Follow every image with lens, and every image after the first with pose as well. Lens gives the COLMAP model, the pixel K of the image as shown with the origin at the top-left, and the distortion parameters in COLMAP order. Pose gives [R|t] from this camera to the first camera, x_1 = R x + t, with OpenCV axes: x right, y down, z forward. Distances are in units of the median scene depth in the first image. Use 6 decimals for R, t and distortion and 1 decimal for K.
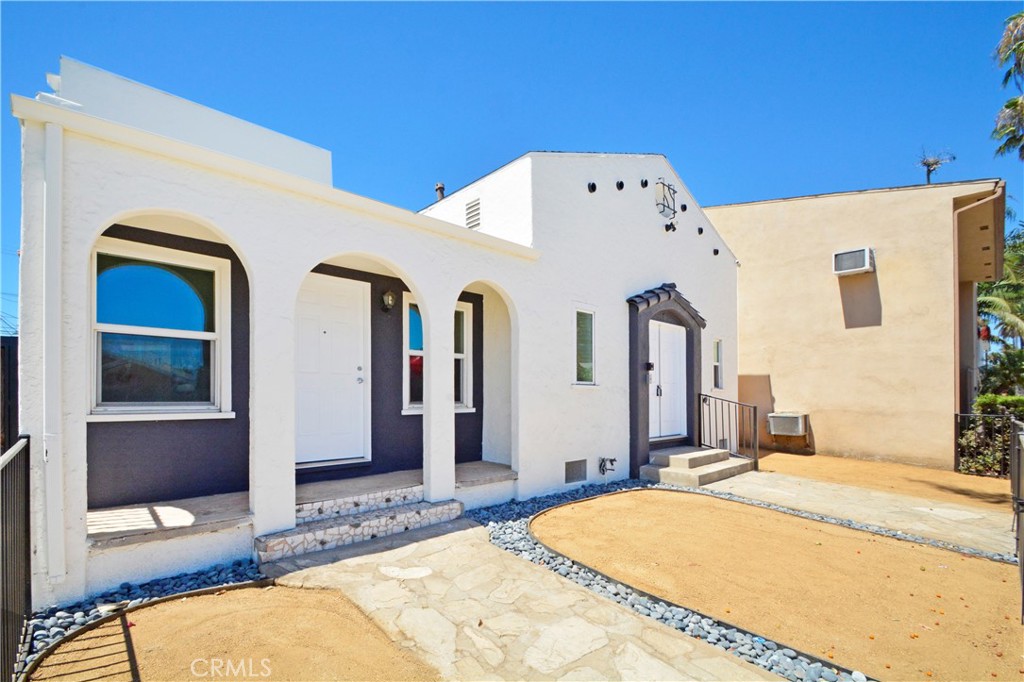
lens RADIAL K [[465.3, 0, 513.3], [0, 465.3, 394.0], [0, 0, 1]] dist [-0.000034, -0.000134]
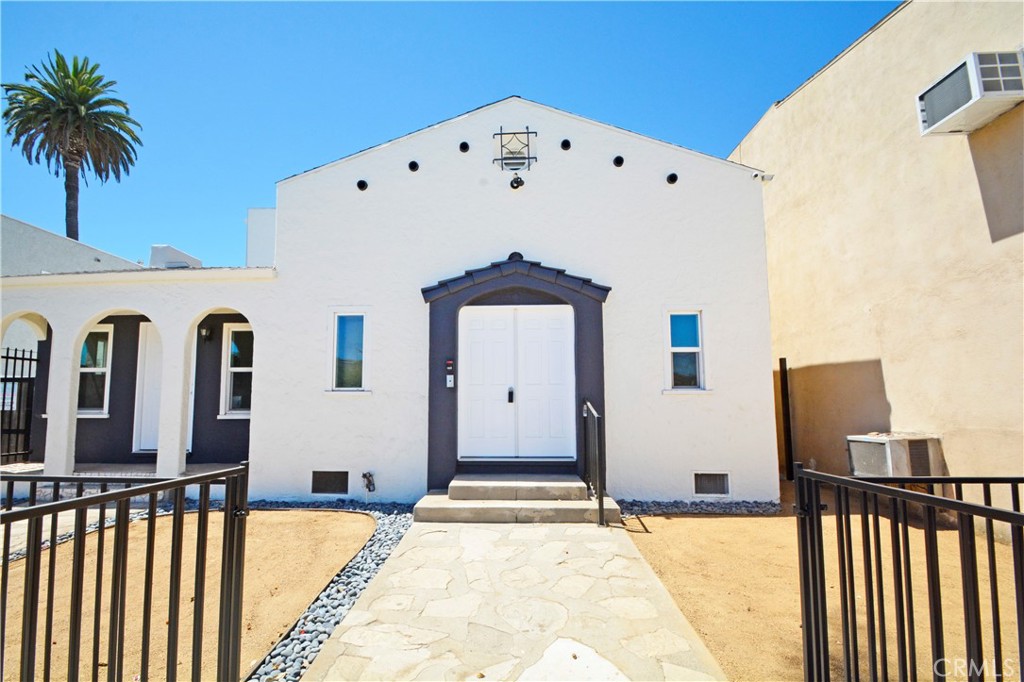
lens RADIAL K [[483.4, 0, 513.3], [0, 483.4, 369.5], [0, 0, 1]] dist [-0.018702, -0.000069]
pose [[0.686106, -0.058336, -0.725159, 1.078485], [0.007889, 0.997318, -0.072766, 0.009461], [0.727458, 0.044205, 0.684726, 0.563941]]
